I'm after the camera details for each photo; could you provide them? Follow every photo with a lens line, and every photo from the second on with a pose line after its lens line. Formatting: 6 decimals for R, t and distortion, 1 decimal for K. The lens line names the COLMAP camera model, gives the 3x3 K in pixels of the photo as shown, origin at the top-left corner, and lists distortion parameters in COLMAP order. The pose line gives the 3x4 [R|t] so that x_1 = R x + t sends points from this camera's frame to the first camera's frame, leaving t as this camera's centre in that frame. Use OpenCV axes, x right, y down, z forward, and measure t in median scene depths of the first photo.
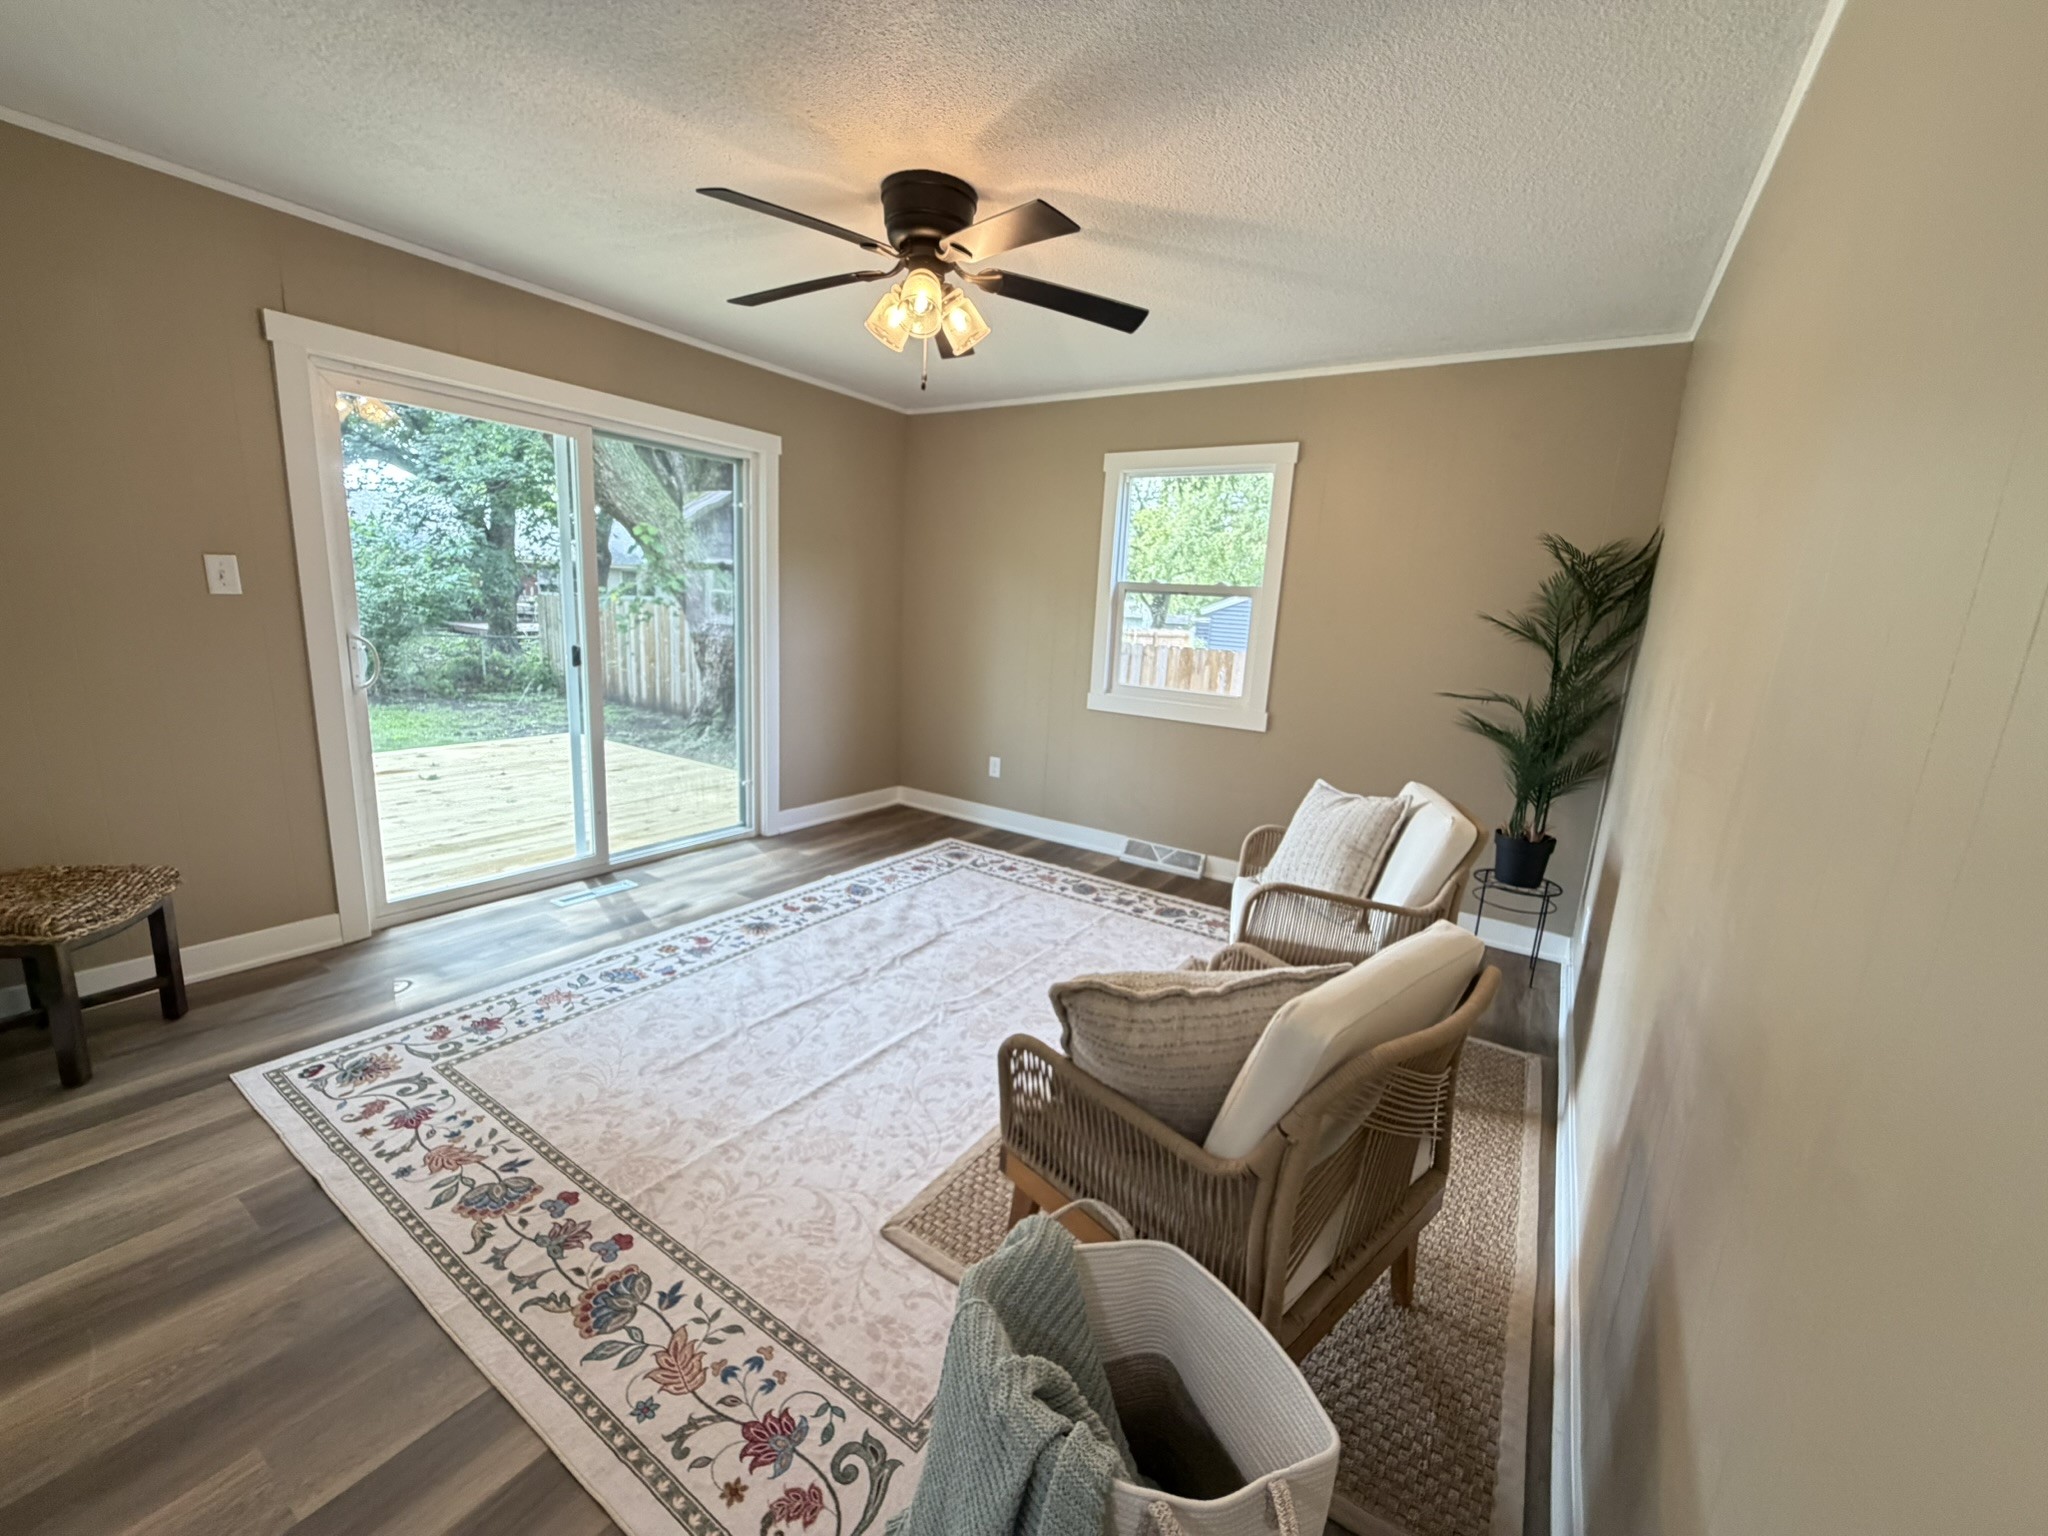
lens RADIAL K [[812.8, 0, 1023.0], [0, 812.8, 765.6], [0, 0, 1]] dist [-0.001188, 0.000481]
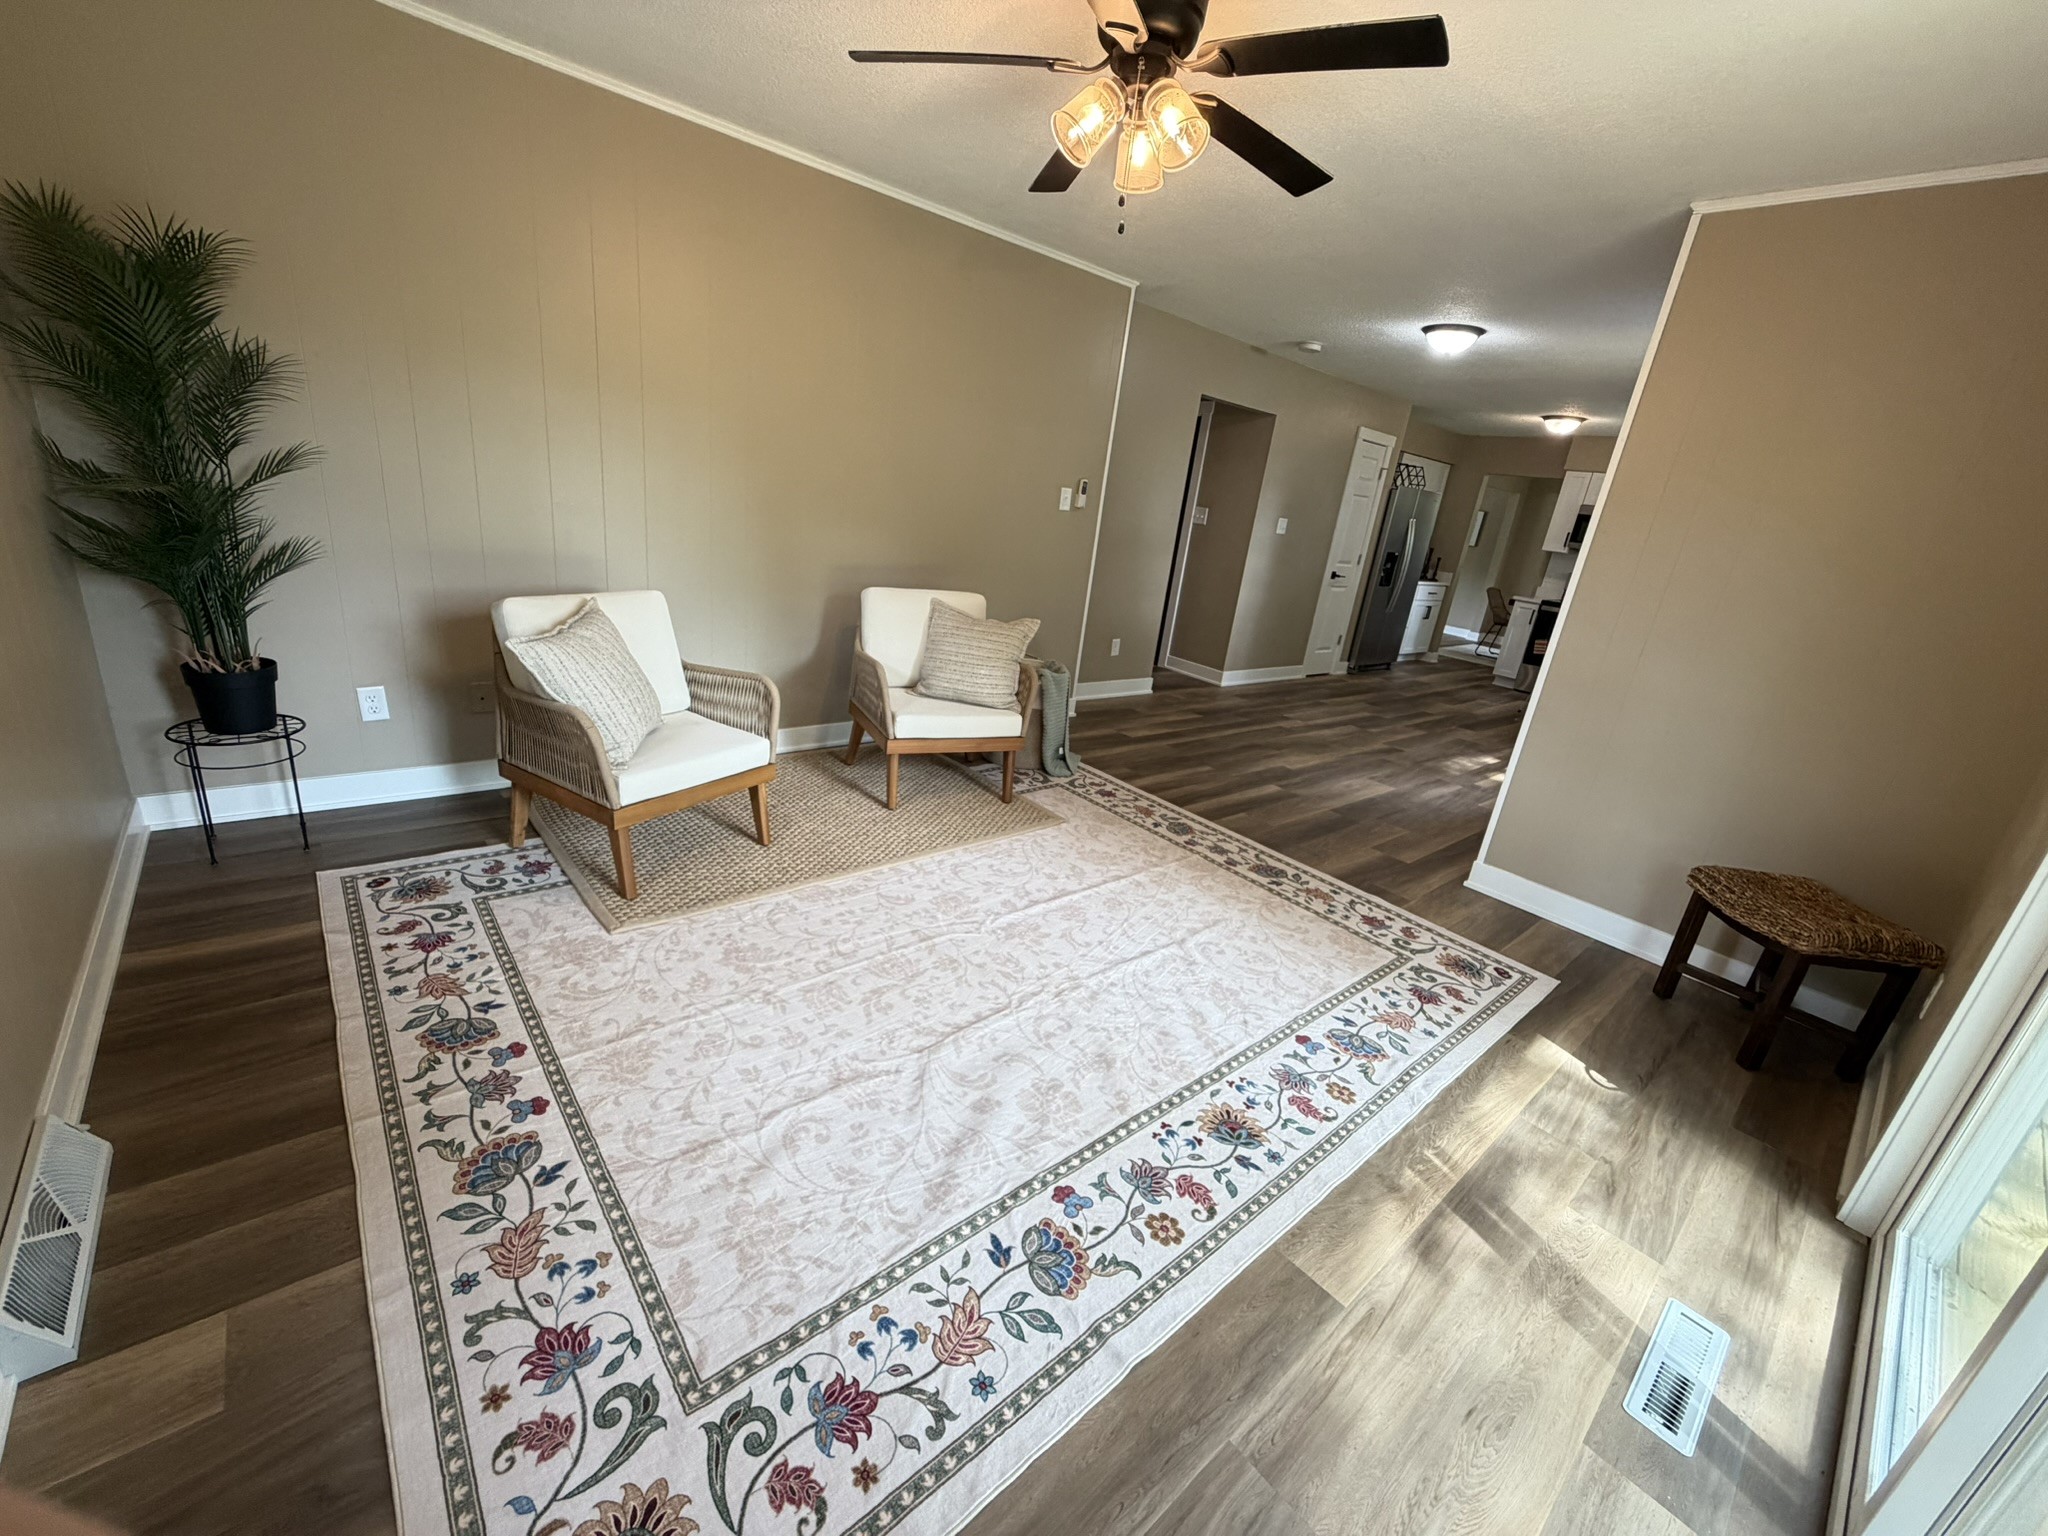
lens RADIAL K [[812.8, 0, 1023.0], [0, 812.8, 765.6], [0, 0, 1]] dist [-0.001188, 0.000481]
pose [[-0.946741, -0.250895, 0.201826, -0.244179], [-0.115978, 0.850426, 0.513151, -0.303071], [-0.300385, 0.462414, -0.834232, 1.445852]]
